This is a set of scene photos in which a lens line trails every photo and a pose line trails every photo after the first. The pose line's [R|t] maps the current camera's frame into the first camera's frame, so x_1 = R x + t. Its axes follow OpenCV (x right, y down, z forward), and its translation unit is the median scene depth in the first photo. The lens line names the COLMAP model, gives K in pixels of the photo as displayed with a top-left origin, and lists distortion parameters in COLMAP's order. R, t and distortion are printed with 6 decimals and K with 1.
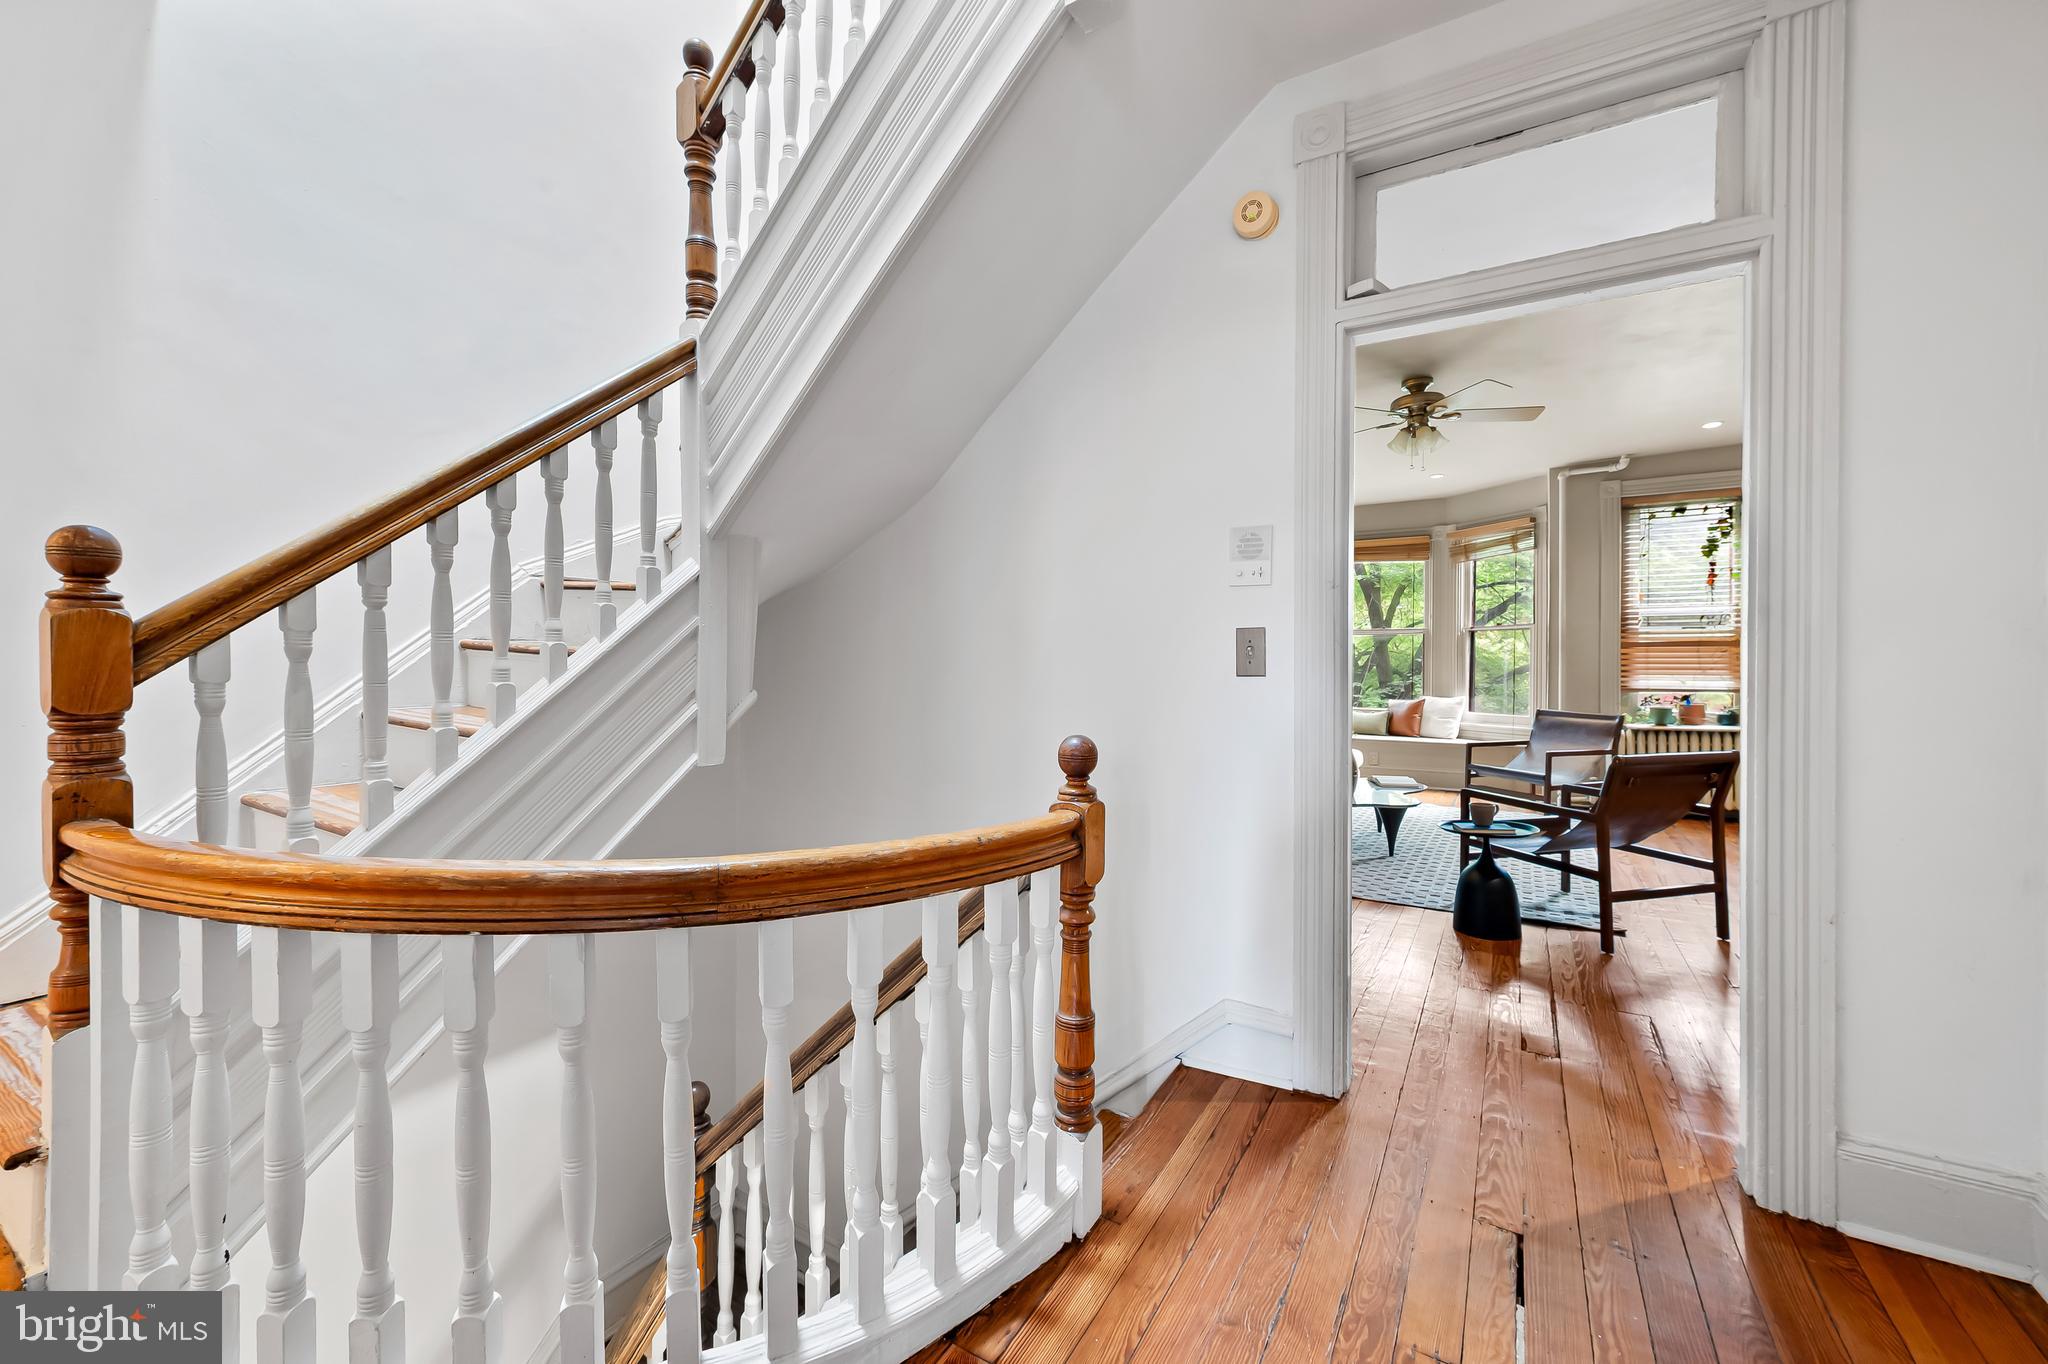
lens RADIAL K [[822.8, 0, 1022.3], [0, 822.8, 672.2], [0, 0, 1]] dist [0.008907, -0.000018]
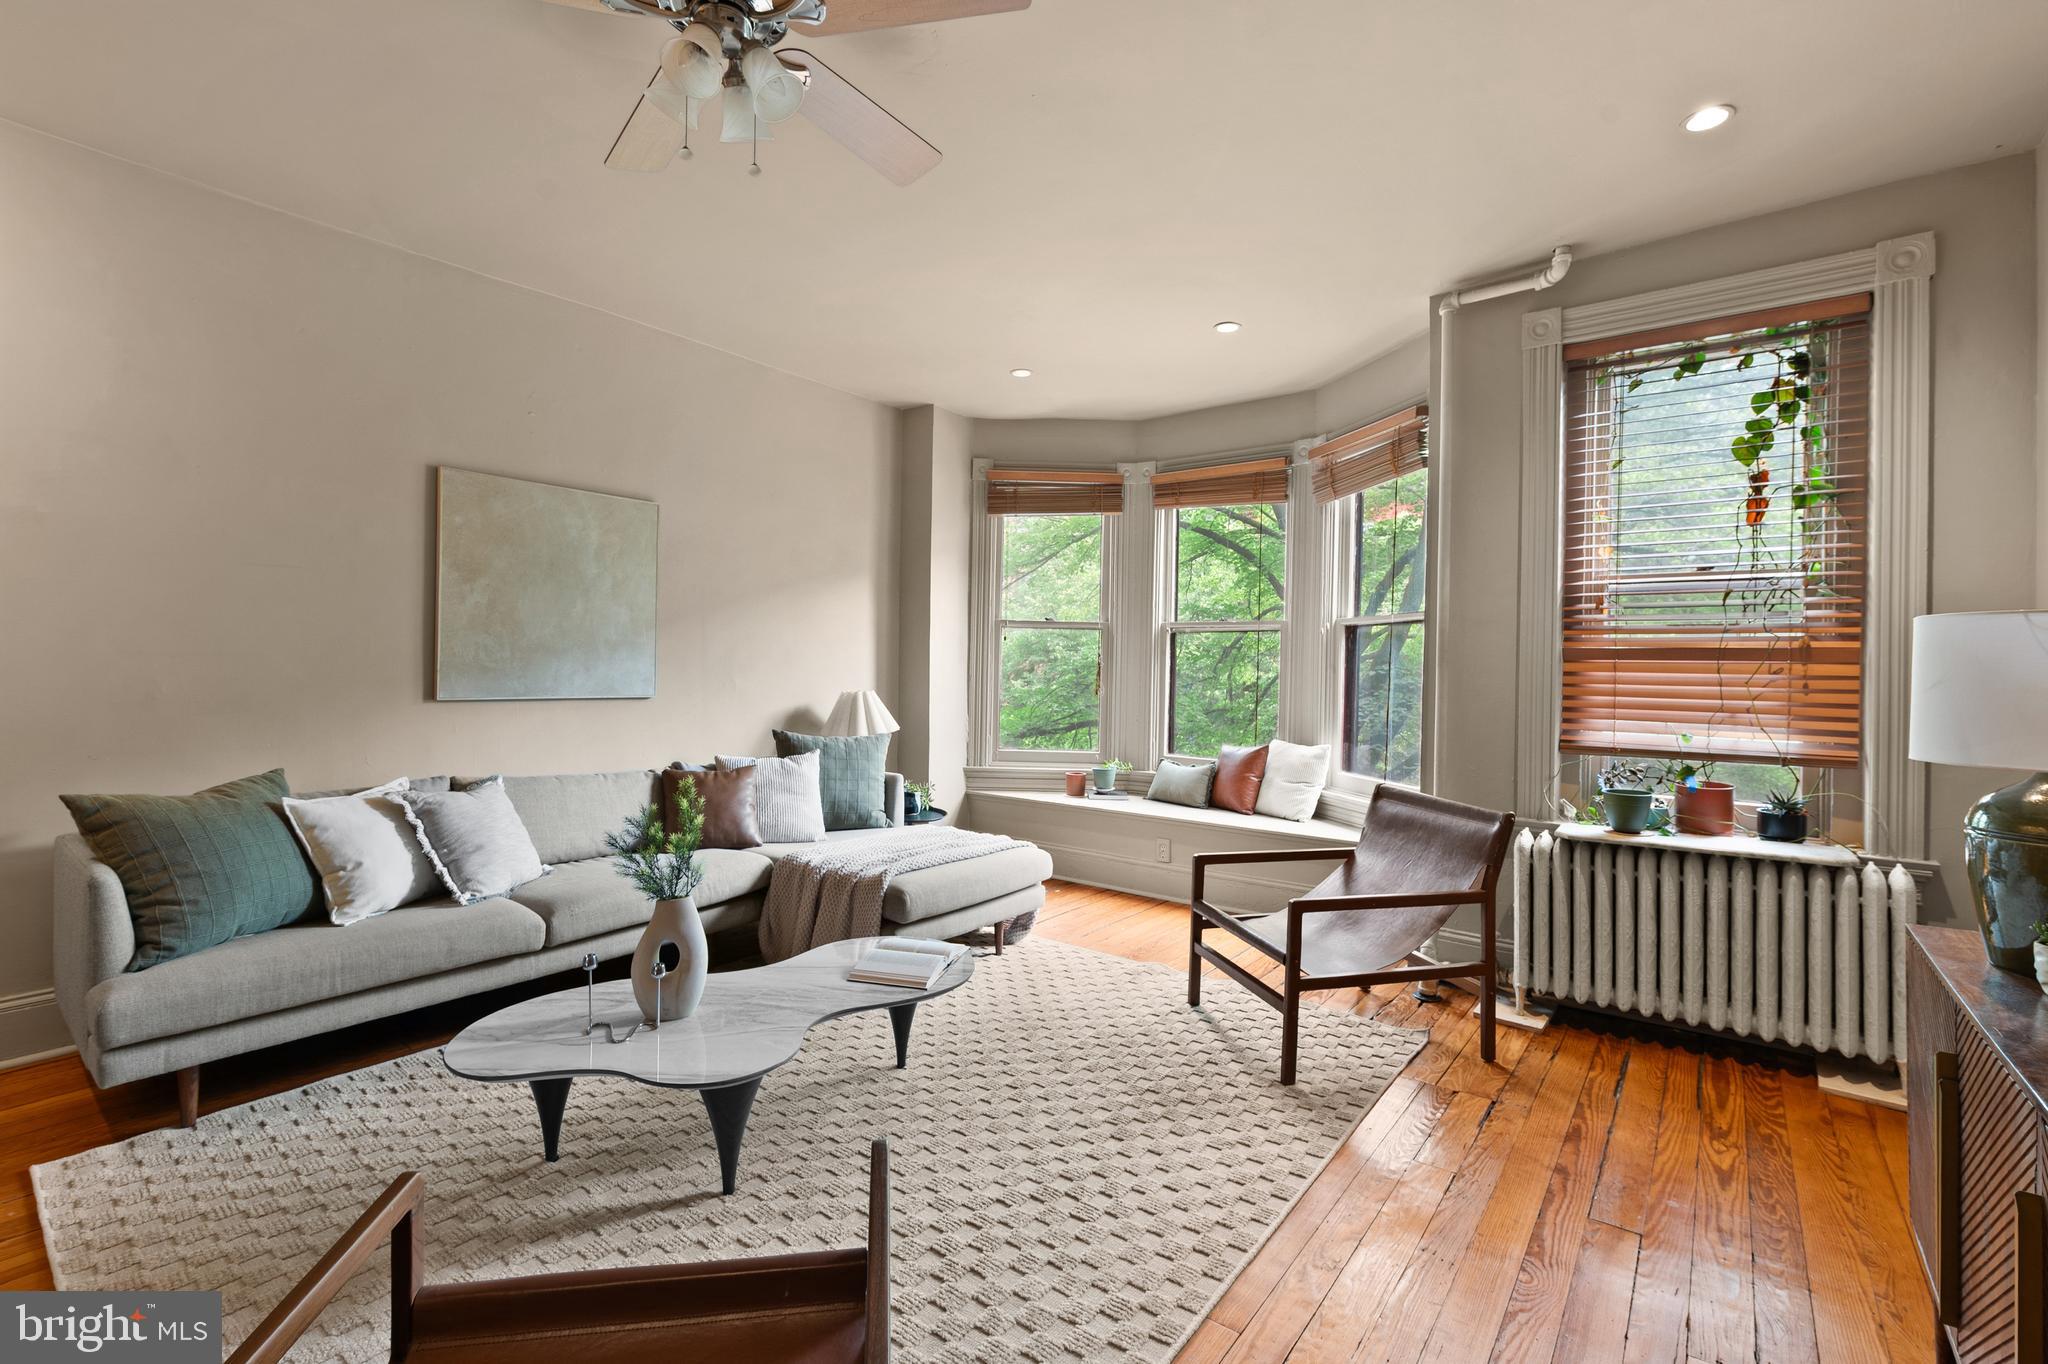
lens RADIAL K [[894.7, 0, 1031.9], [0, 894.7, 672.8], [0, 0, 1]] dist [-0.001012, -0.000495]
pose [[0.993211, 0.014738, -0.115393, 0.479176], [-0.014853, 0.999890, -0.000130, -0.017629], [0.115378, 0.001843, 0.993320, 0.451260]]
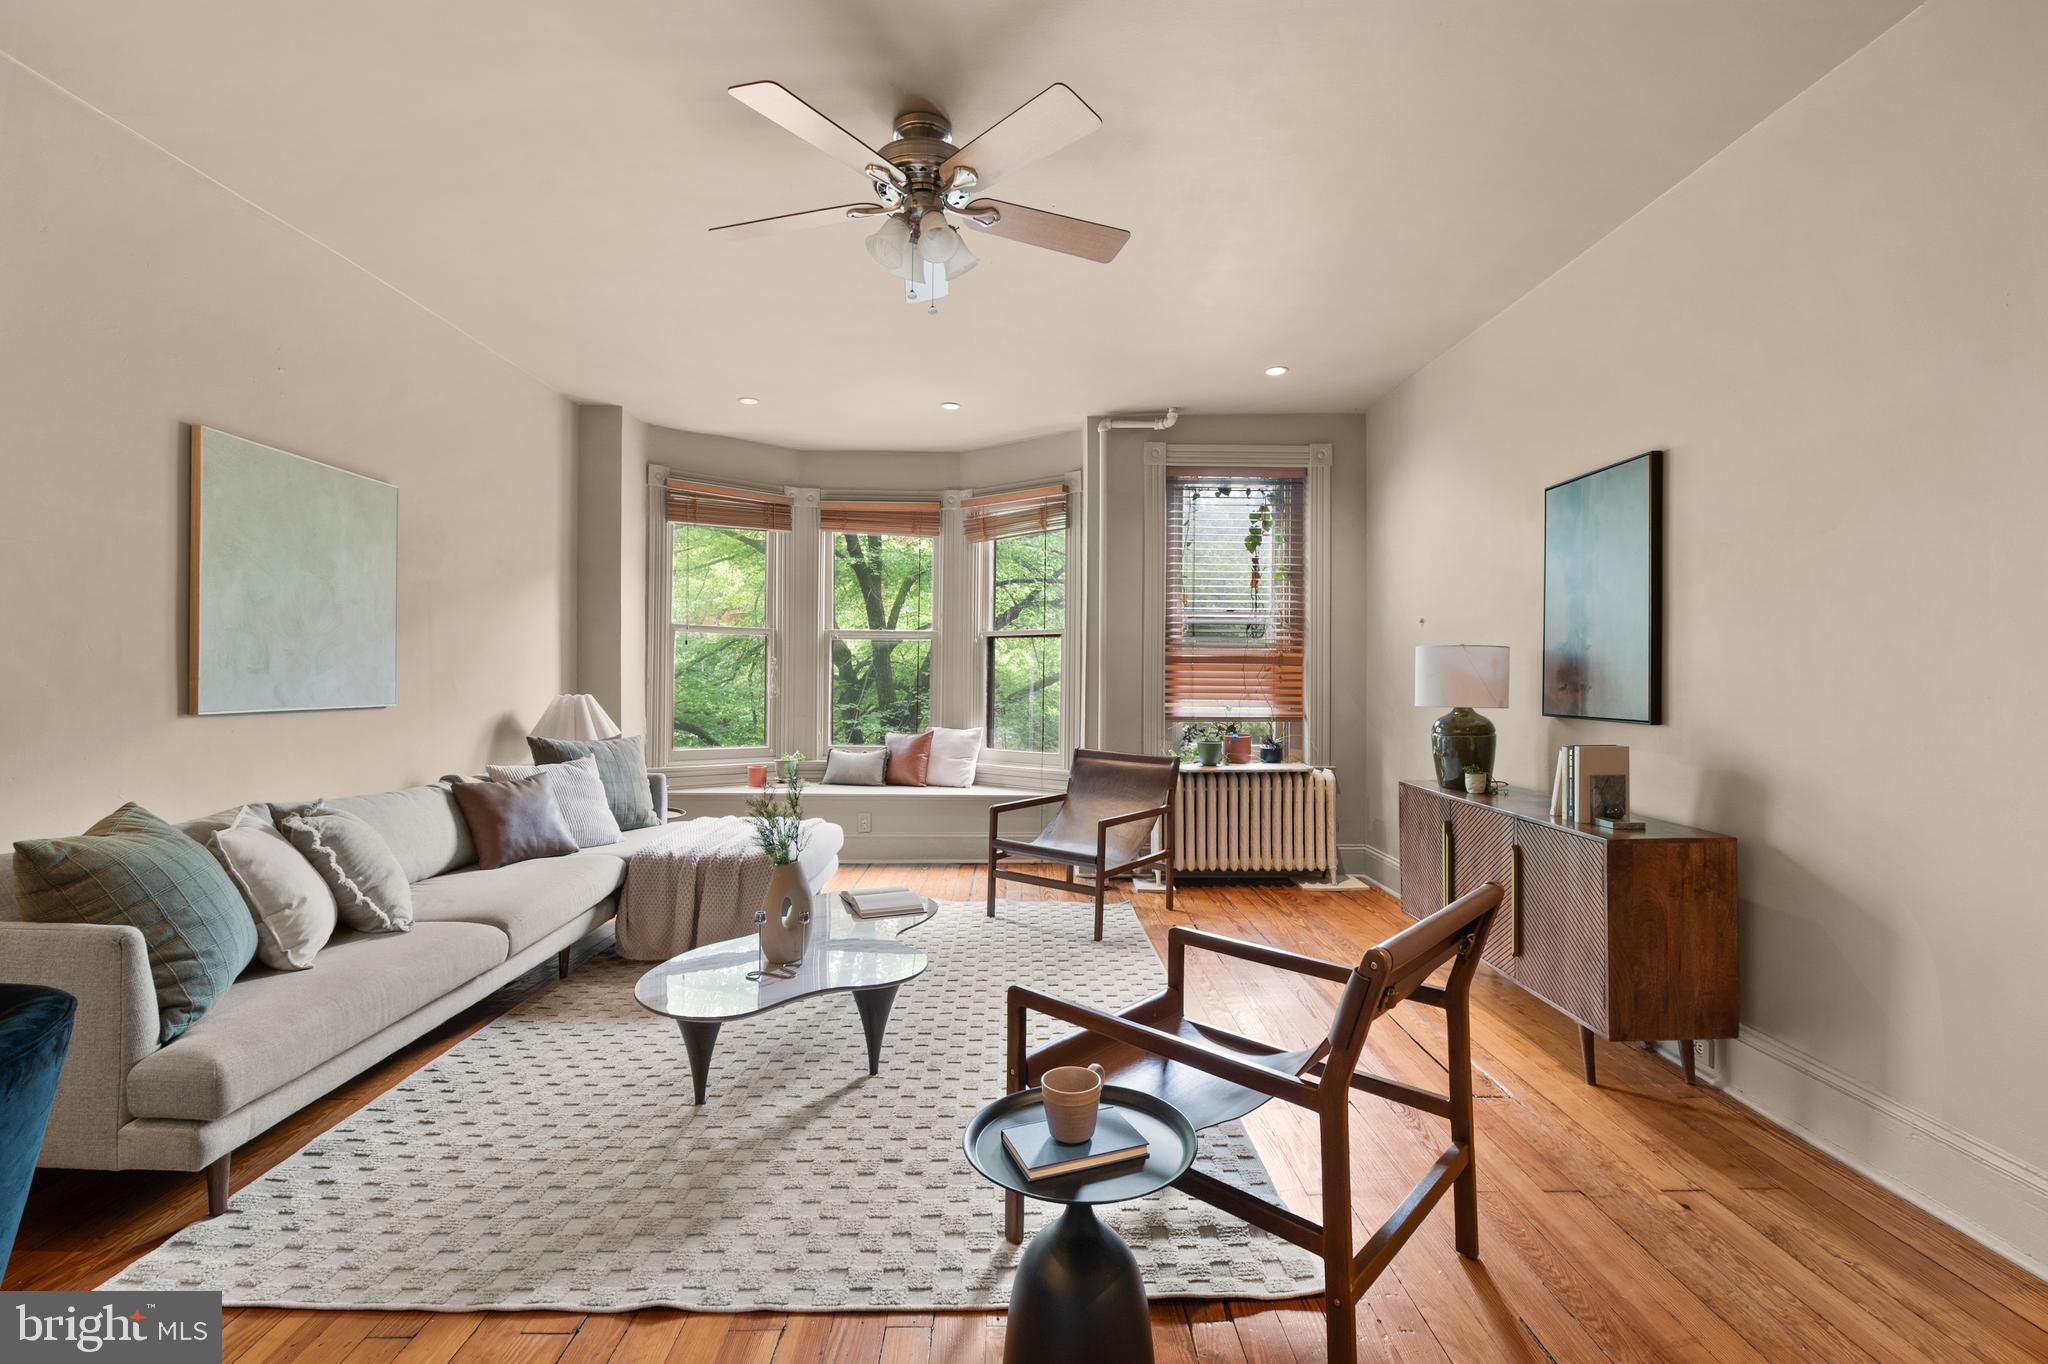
lens RADIAL K [[901.0, 0, 1024.0], [0, 901.0, 682.0], [0, 0, 1]] dist [0.001193, -0.000151]
pose [[0.849609, 0.001498, 0.527411, 0.175940], [-0.003305, 0.999991, 0.002484, -0.014268], [-0.527403, -0.003854, 0.849607, 0.362711]]
